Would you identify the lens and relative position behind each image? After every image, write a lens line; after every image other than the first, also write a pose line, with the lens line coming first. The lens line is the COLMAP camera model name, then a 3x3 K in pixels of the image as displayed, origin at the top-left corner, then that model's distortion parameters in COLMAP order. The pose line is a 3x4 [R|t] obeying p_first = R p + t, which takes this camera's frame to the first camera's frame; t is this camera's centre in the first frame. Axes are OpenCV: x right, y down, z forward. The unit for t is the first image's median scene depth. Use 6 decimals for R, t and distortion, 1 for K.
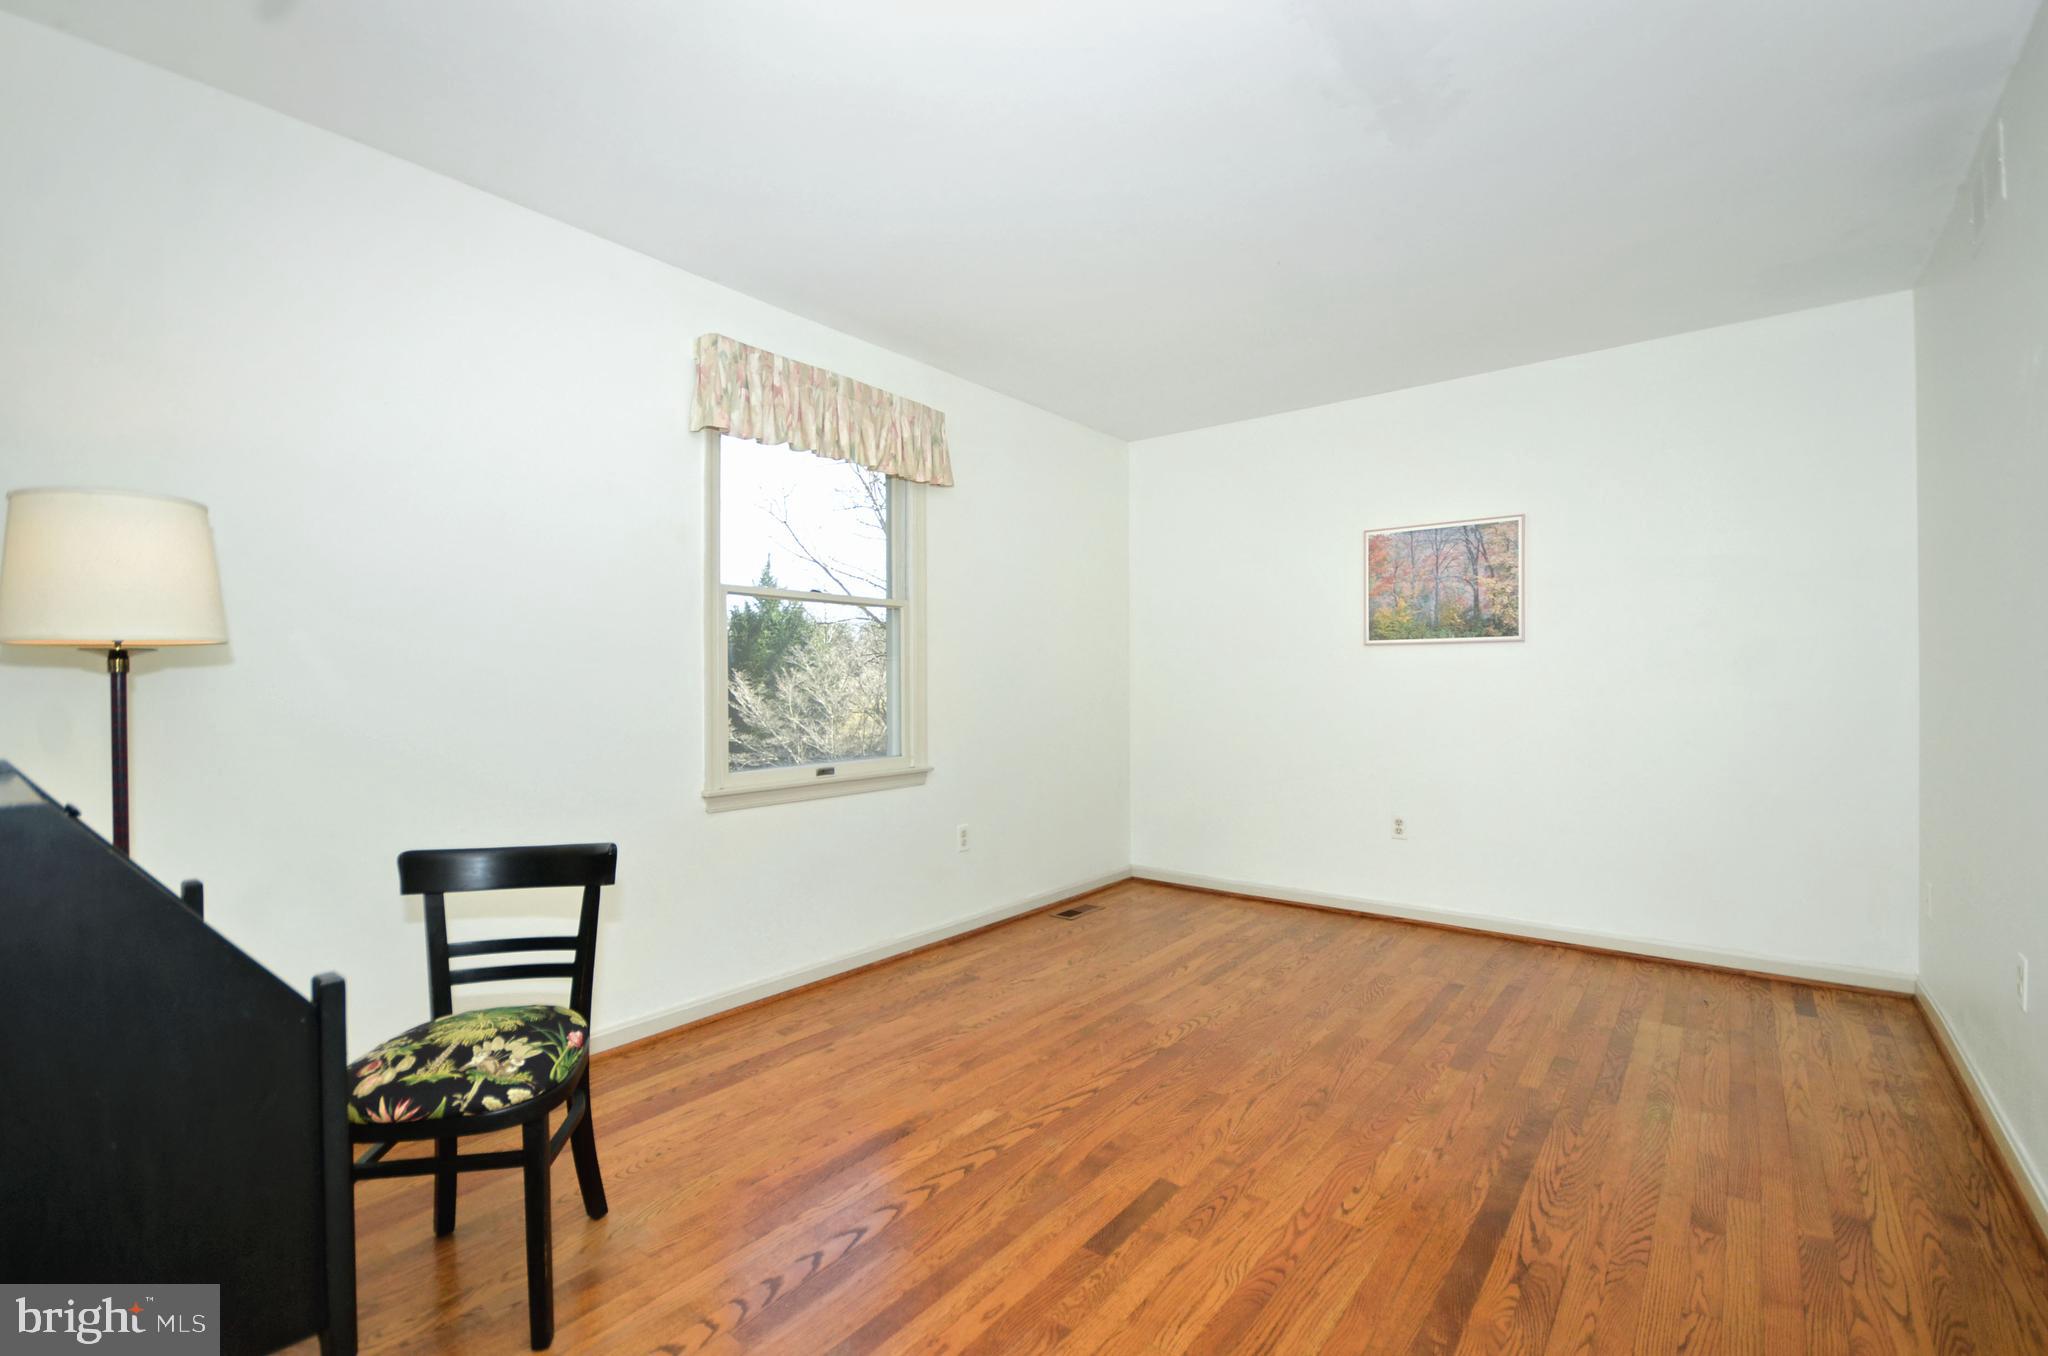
lens RADIAL K [[904.6, 0, 1024.0], [0, 904.6, 678.0], [0, 0, 1]] dist [-0.001694, -0.012259]
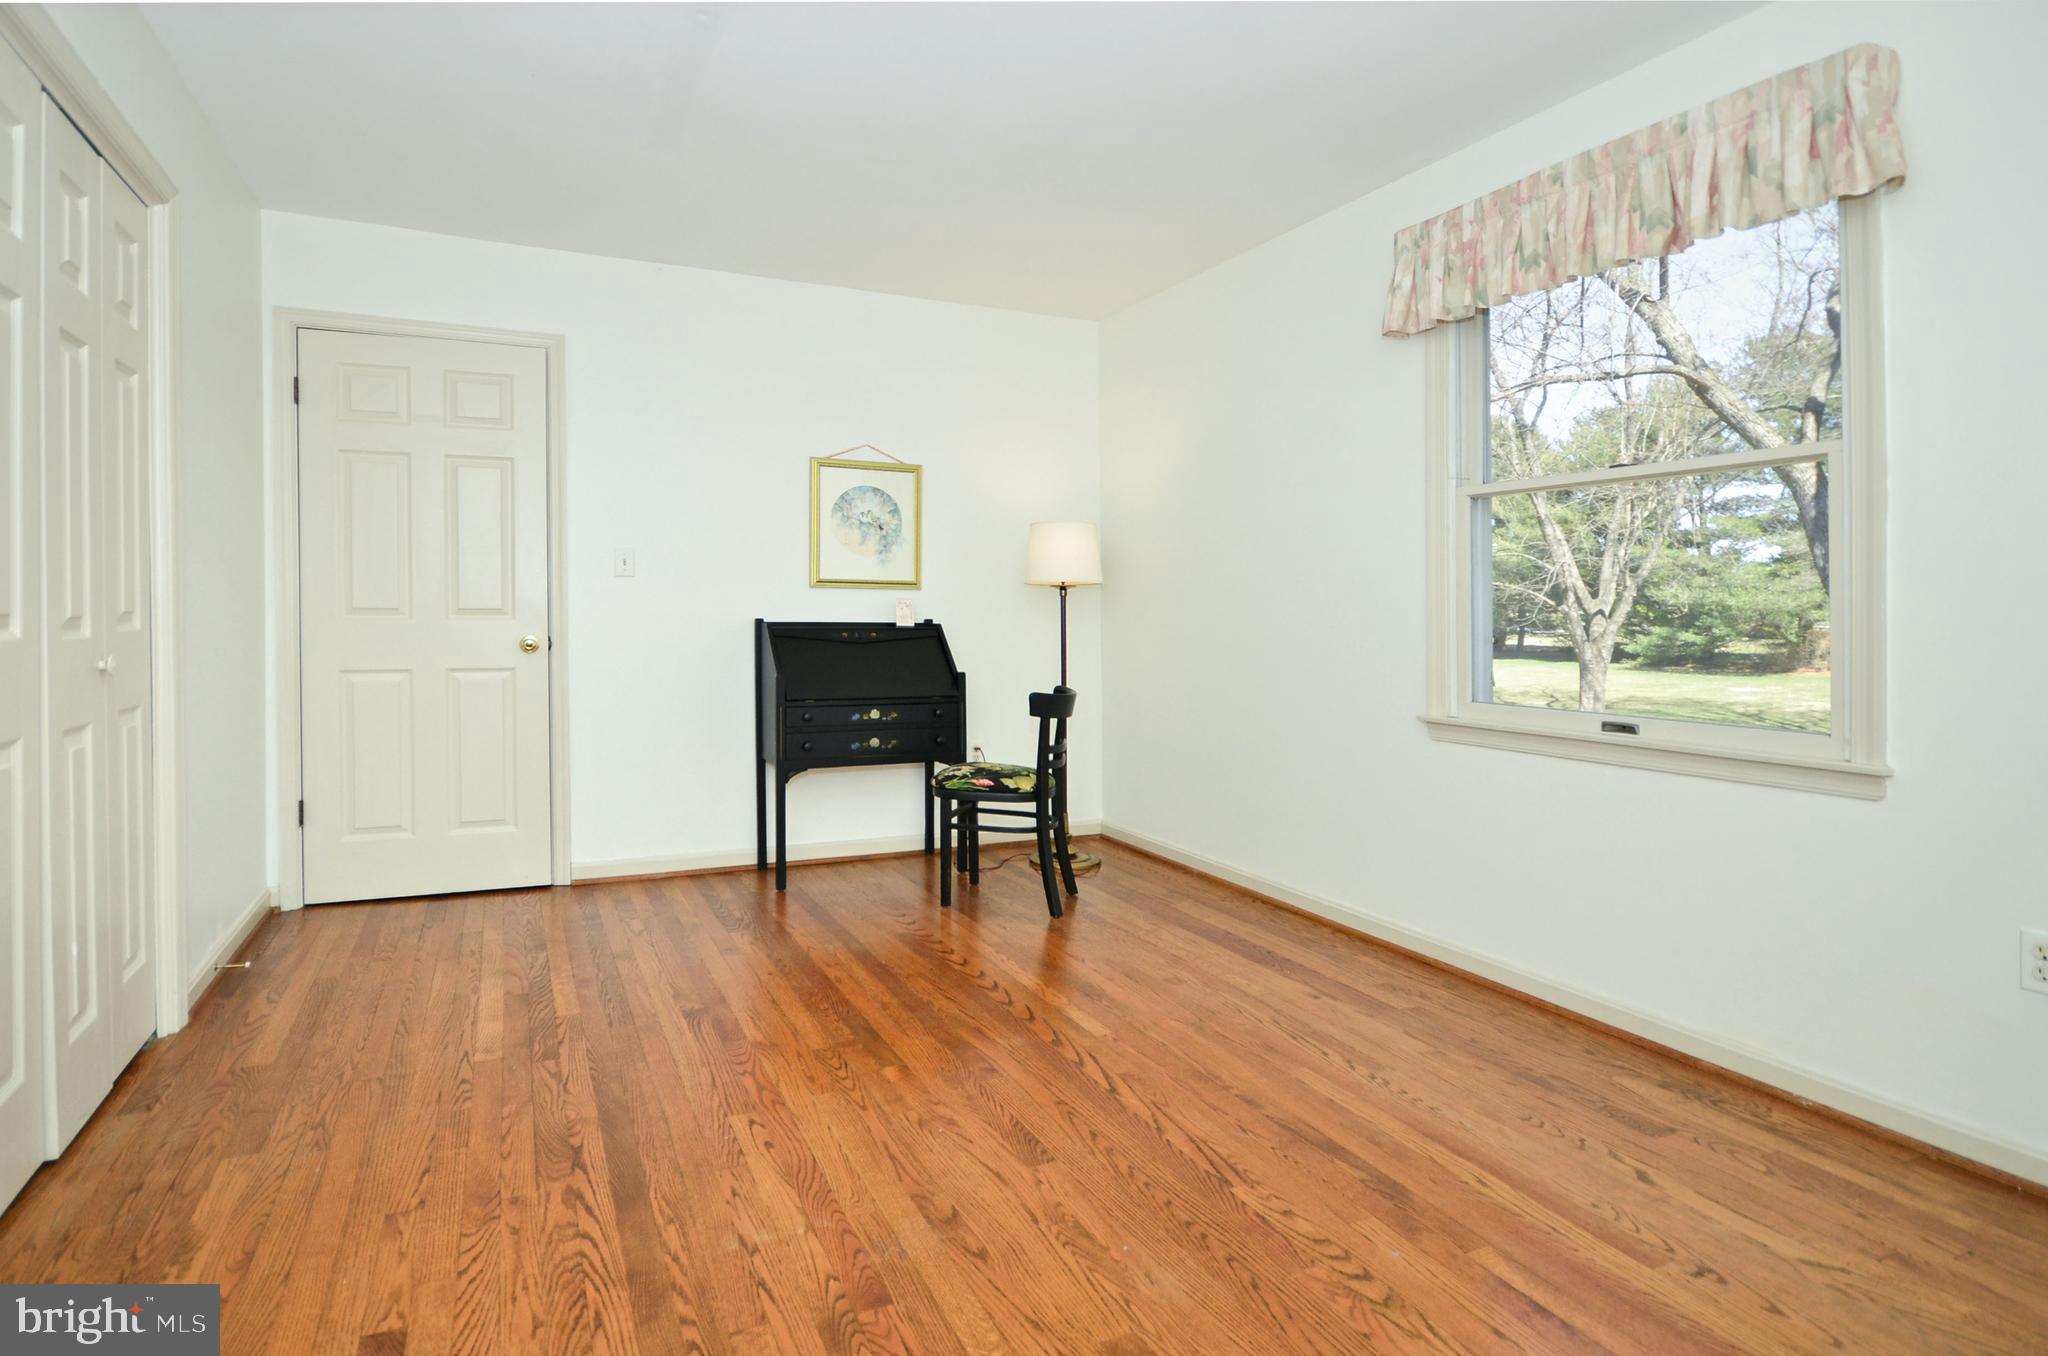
lens RADIAL K [[937.1, 0, 1022.6], [0, 937.1, 617.4], [0, 0, 1]] dist [-0.009566, -0.000201]
pose [[-0.393383, 0.009134, -0.919329, 1.085809], [0.000767, 0.999954, 0.009607, 0.022761], [0.919374, 0.003074, -0.393372, 1.540423]]
